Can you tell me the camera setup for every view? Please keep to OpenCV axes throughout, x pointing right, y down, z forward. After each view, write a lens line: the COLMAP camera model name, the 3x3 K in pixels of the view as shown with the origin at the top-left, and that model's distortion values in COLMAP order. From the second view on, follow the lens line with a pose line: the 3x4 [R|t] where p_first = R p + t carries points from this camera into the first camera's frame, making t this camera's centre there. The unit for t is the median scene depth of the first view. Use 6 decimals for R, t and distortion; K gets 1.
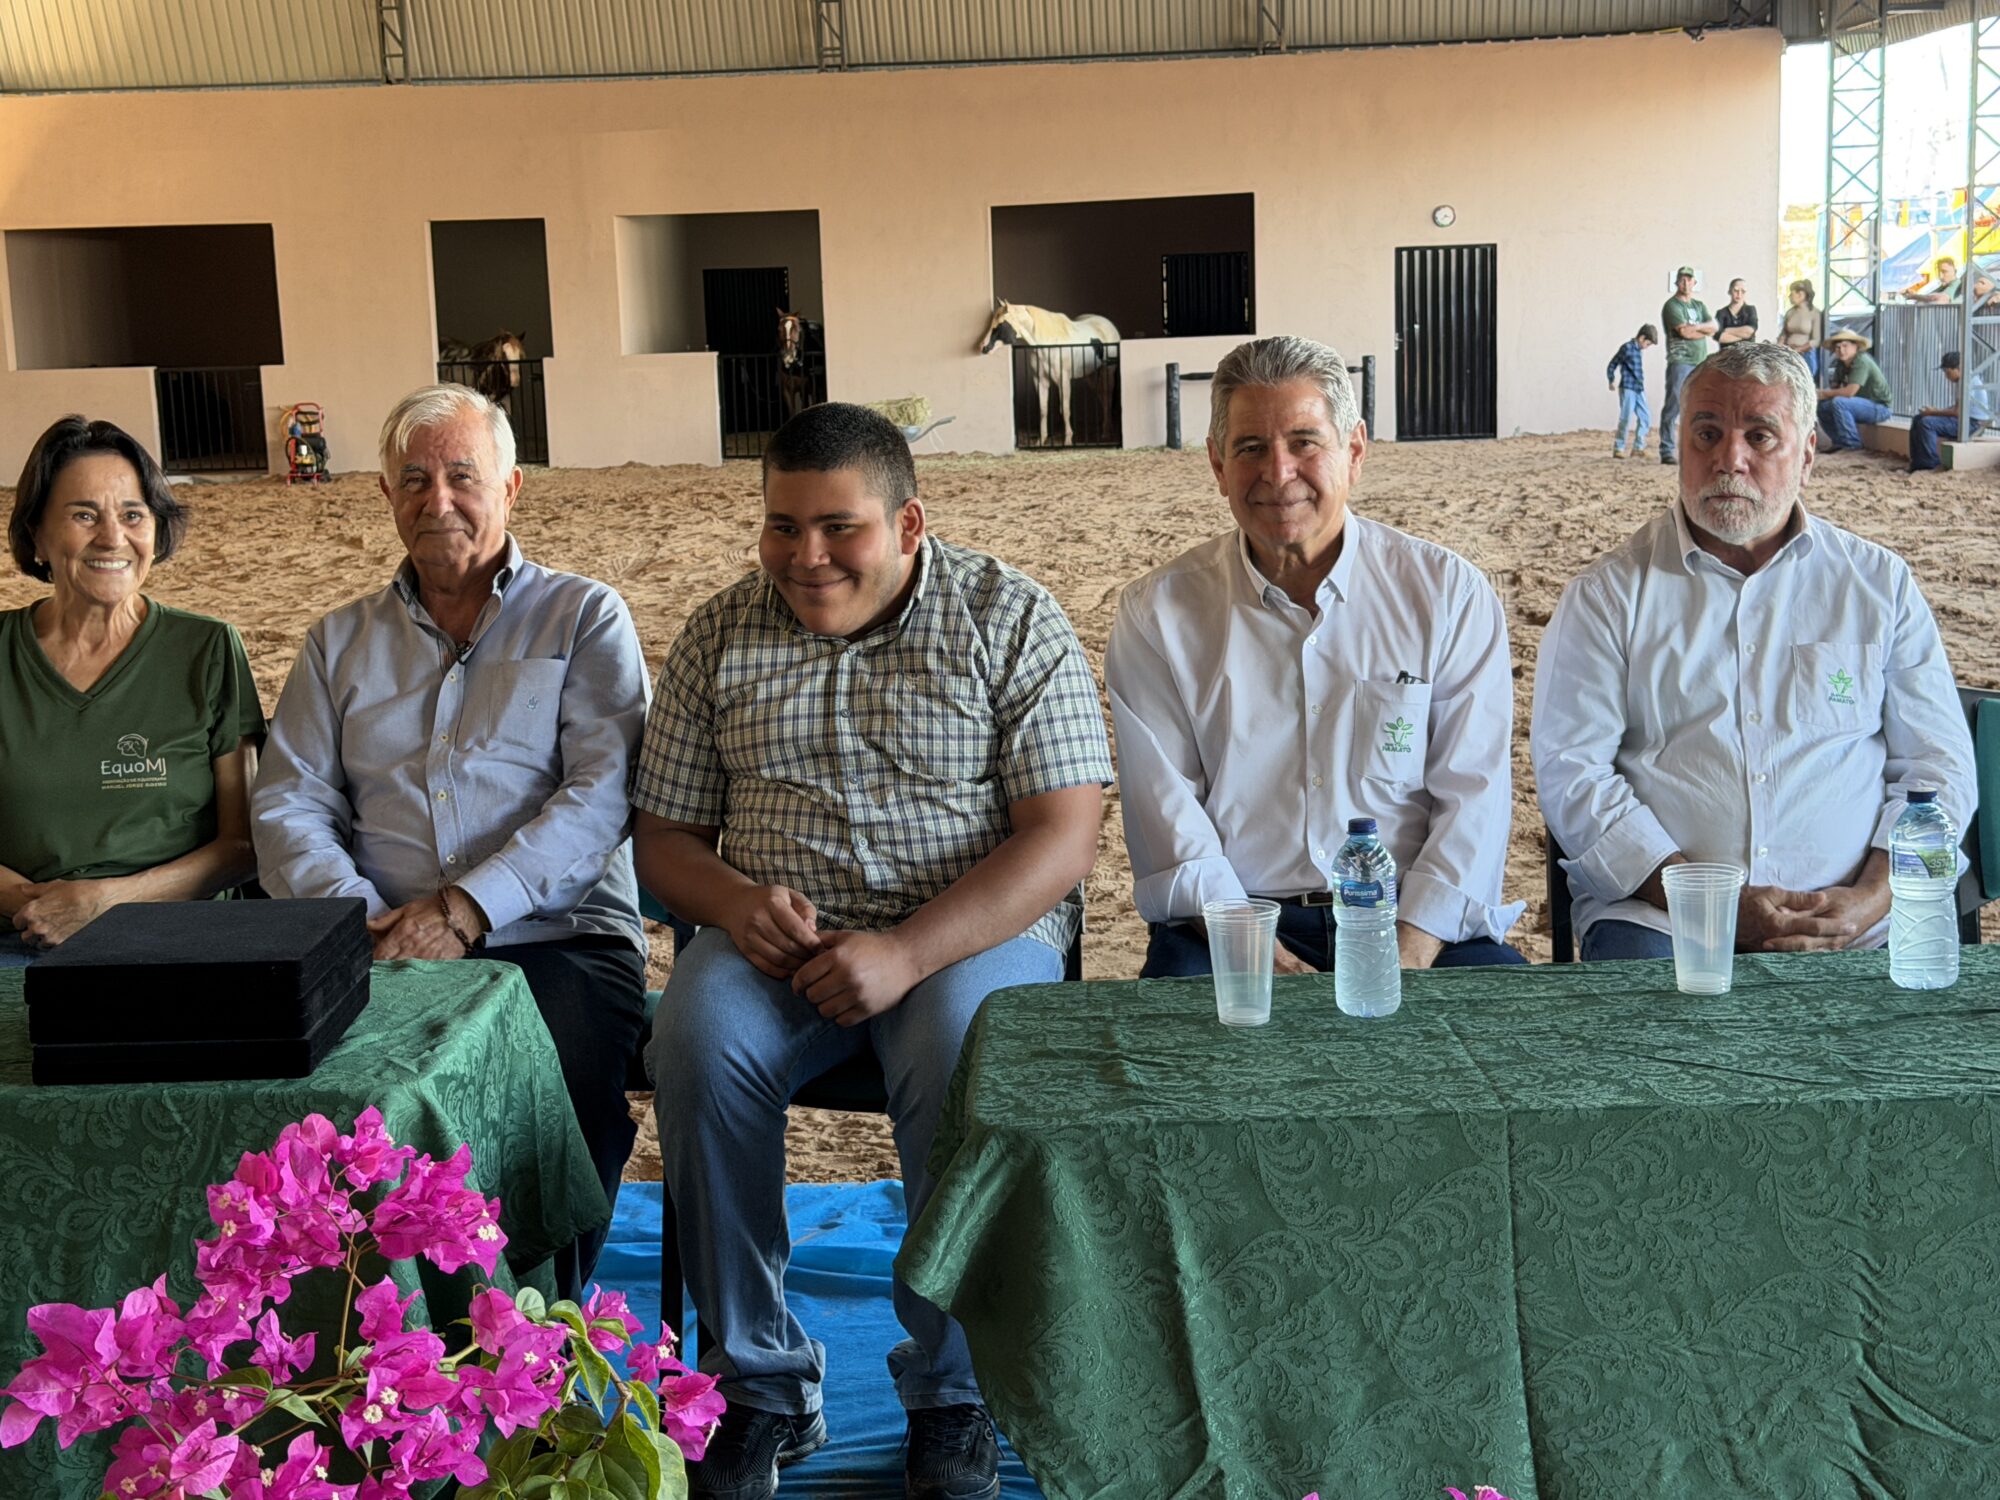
lens RADIAL K [[2843.2, 0, 1000.0], [0, 2843.2, 750.0], [0, 0, 1]] dist [0.182366, -0.122204]
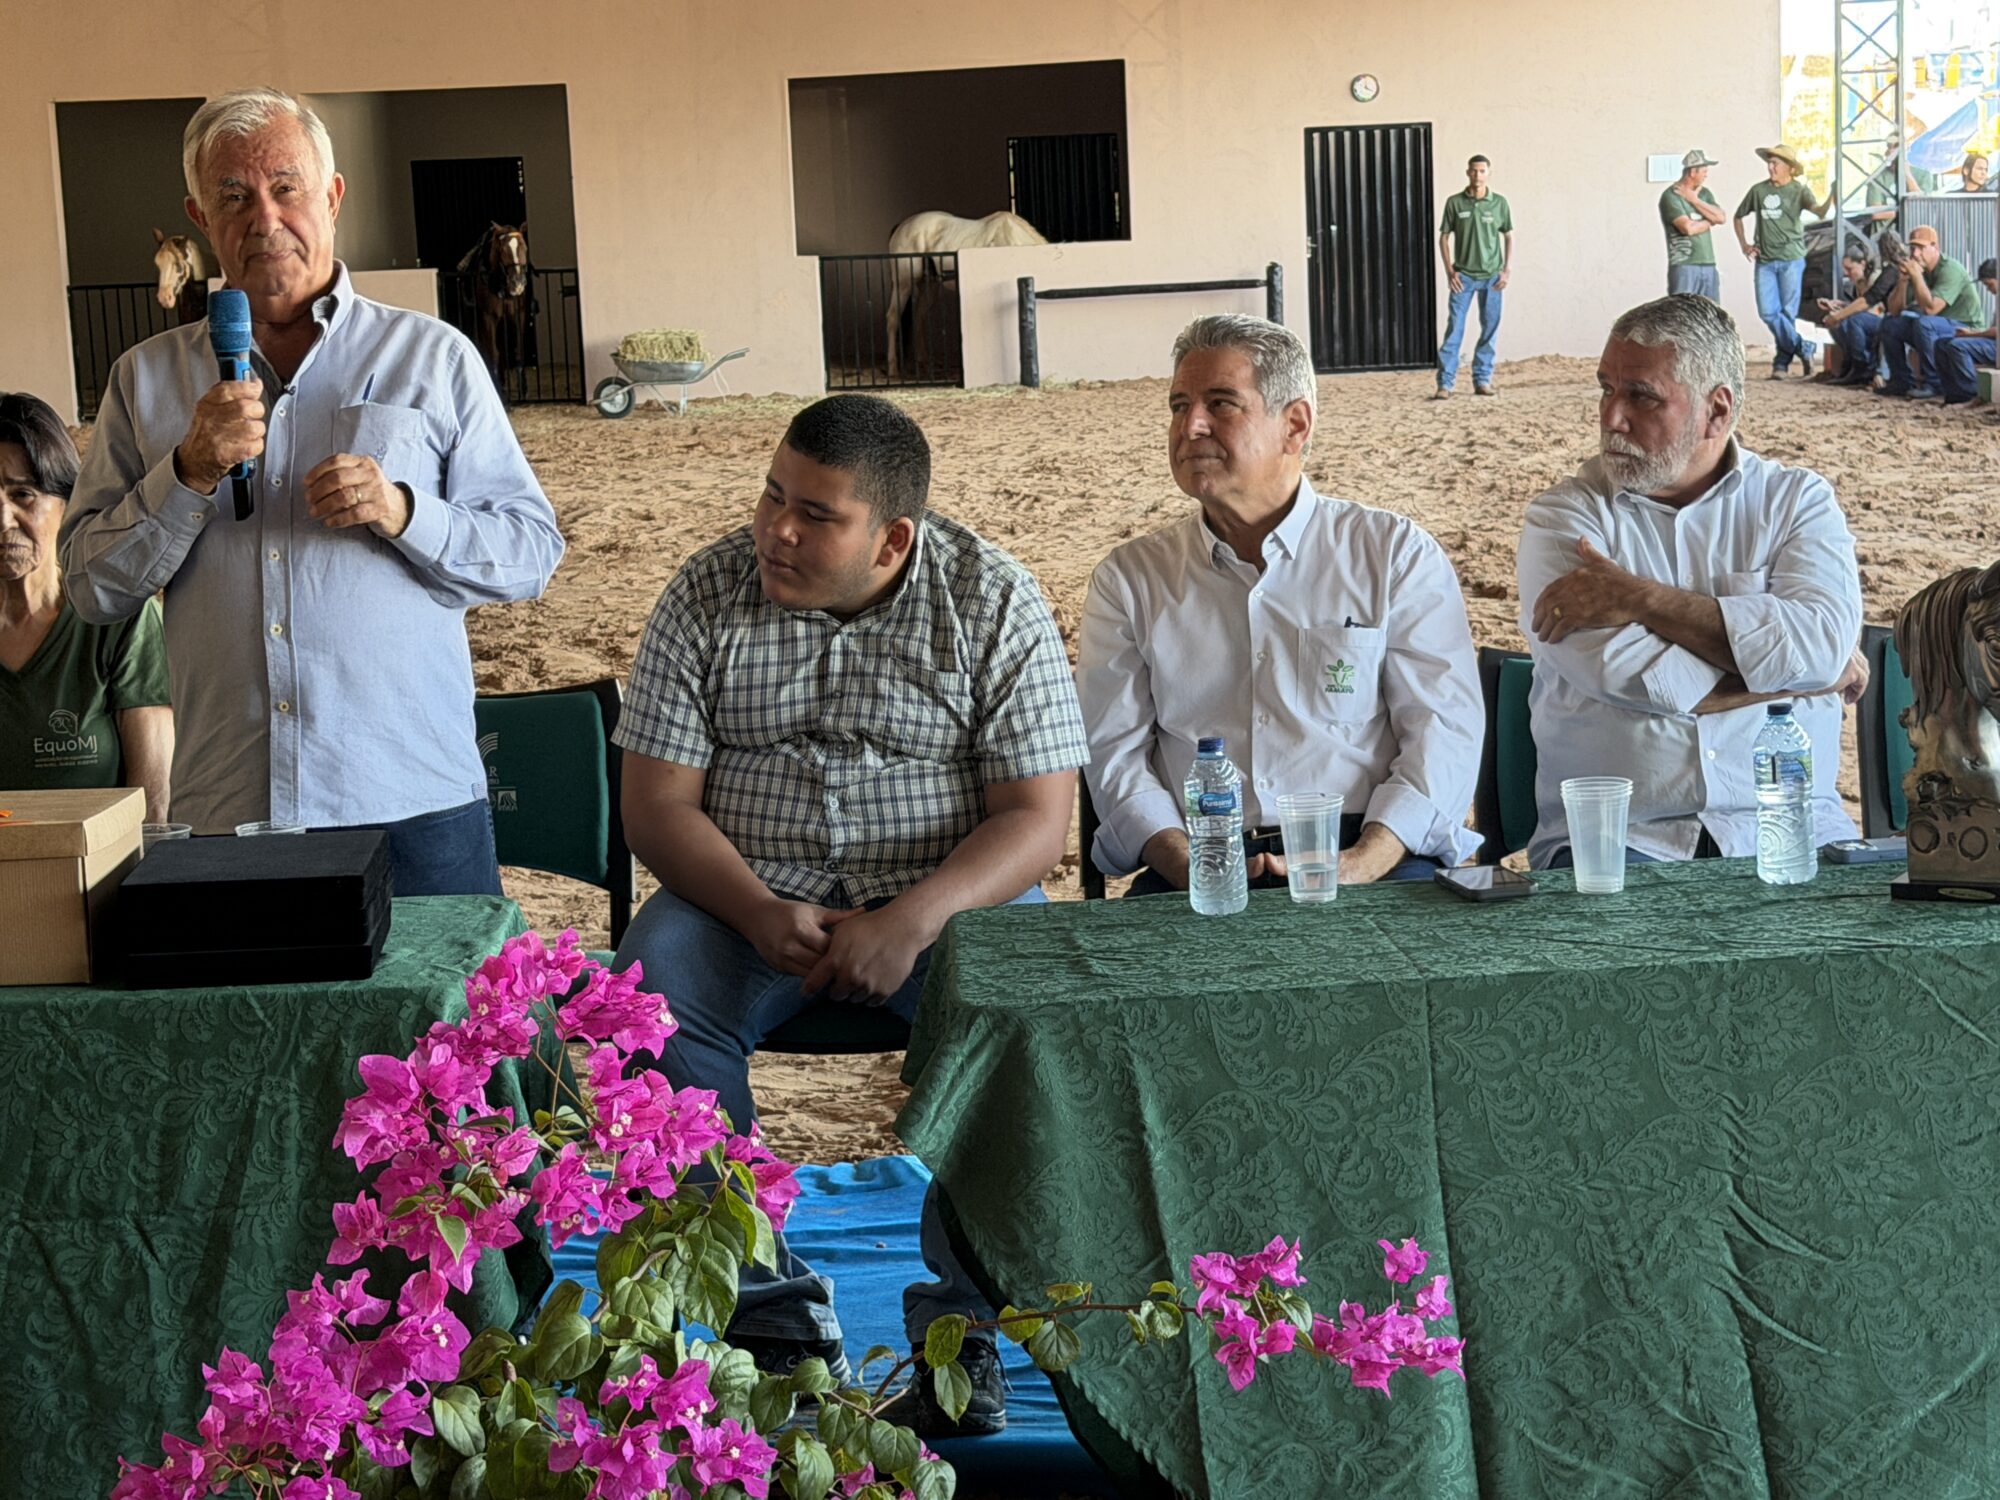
lens RADIAL K [[4681.0, 0, 1000.0], [0, 4681.0, 750.0], [0, 0, 1]] dist [0.246014, 0.819962]
pose [[0.997317, -0.018947, 0.070714, -0.117963], [0.020622, 0.999522, -0.023025, 0.068526], [-0.070244, 0.024421, 0.997231, -0.819216]]
